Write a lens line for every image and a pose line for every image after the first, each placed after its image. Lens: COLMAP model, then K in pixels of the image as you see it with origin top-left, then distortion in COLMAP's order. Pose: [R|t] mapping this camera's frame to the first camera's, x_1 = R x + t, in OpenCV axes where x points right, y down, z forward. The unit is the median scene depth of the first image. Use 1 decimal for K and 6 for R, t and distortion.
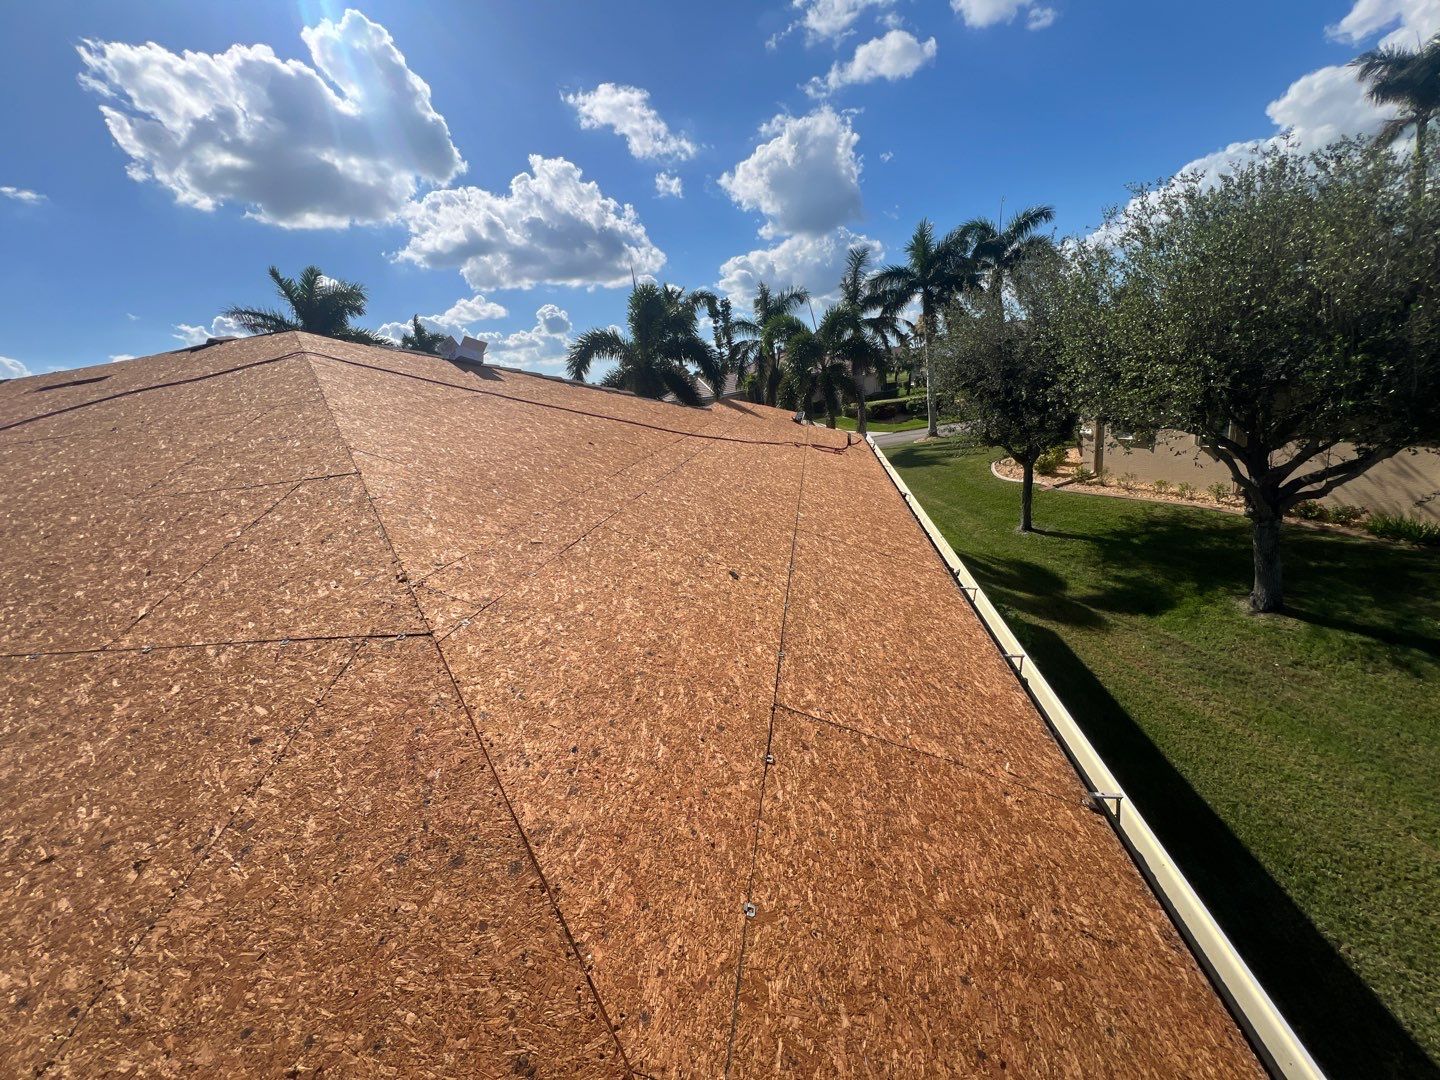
lens RADIAL K [[579.9, 0, 724.8], [0, 579.9, 544.4], [0, 0, 1]] dist [-0.002125, 0.000656]
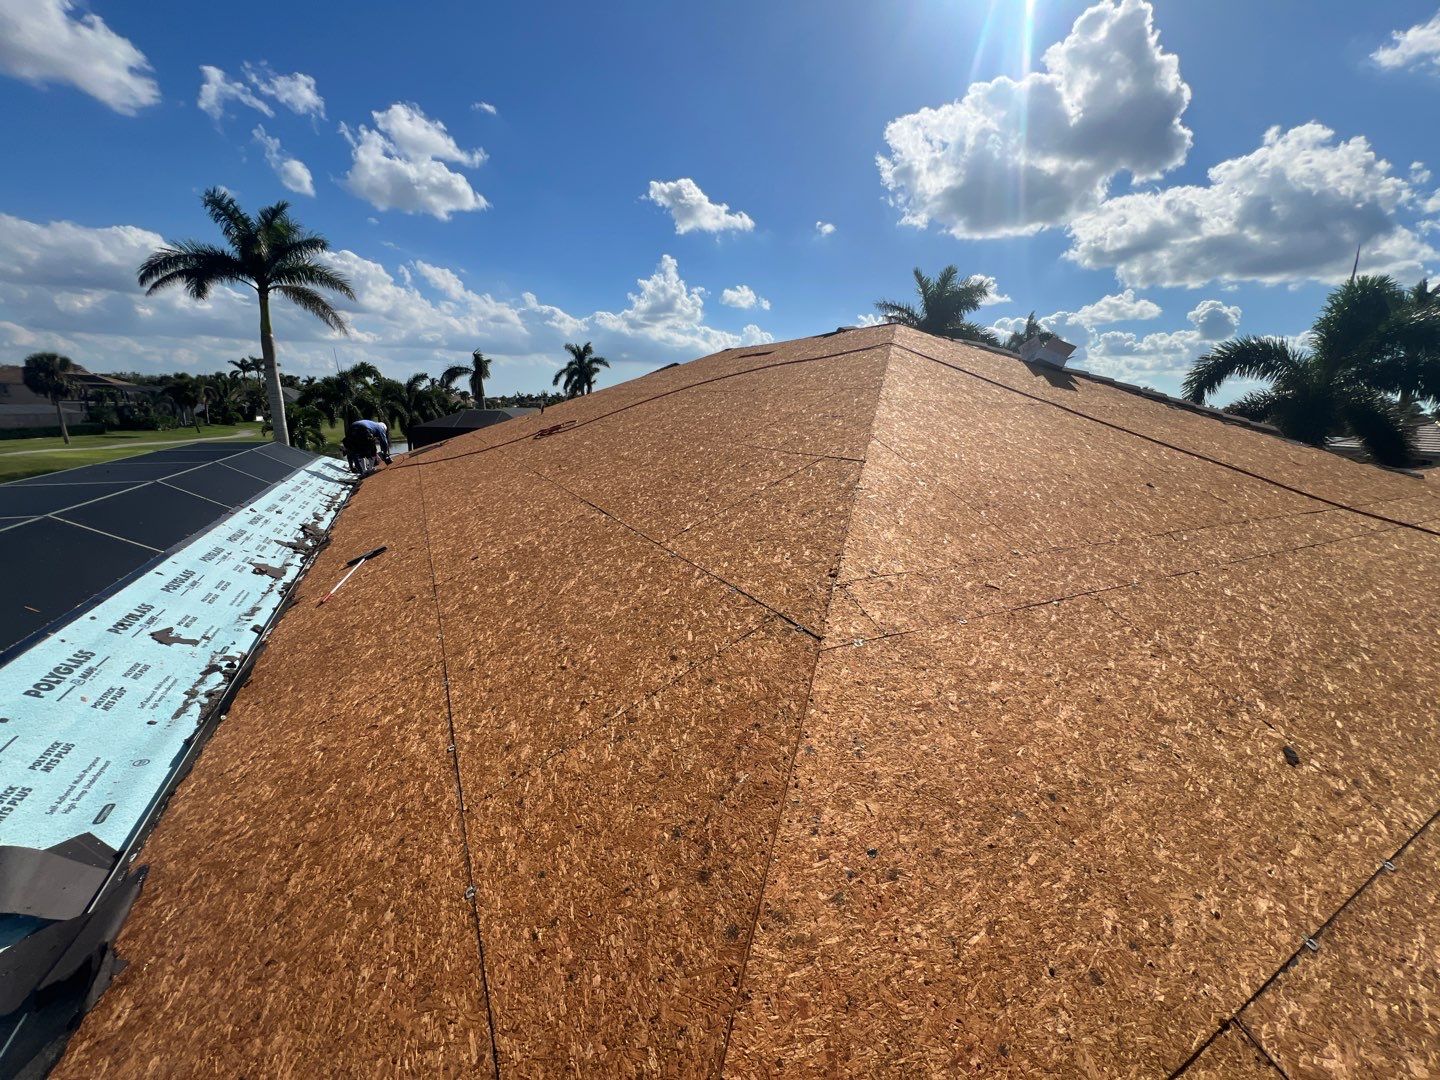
lens RADIAL K [[579.9, 0, 723.7], [0, 579.9, 540.0], [0, 0, 1]] dist [-0.002125, 0.000656]
pose [[0.588925, 0.317424, -0.743243, 0.064100], [-0.318522, 0.936367, 0.147515, -0.084786], [0.742773, 0.149864, 0.652556, 0.192479]]
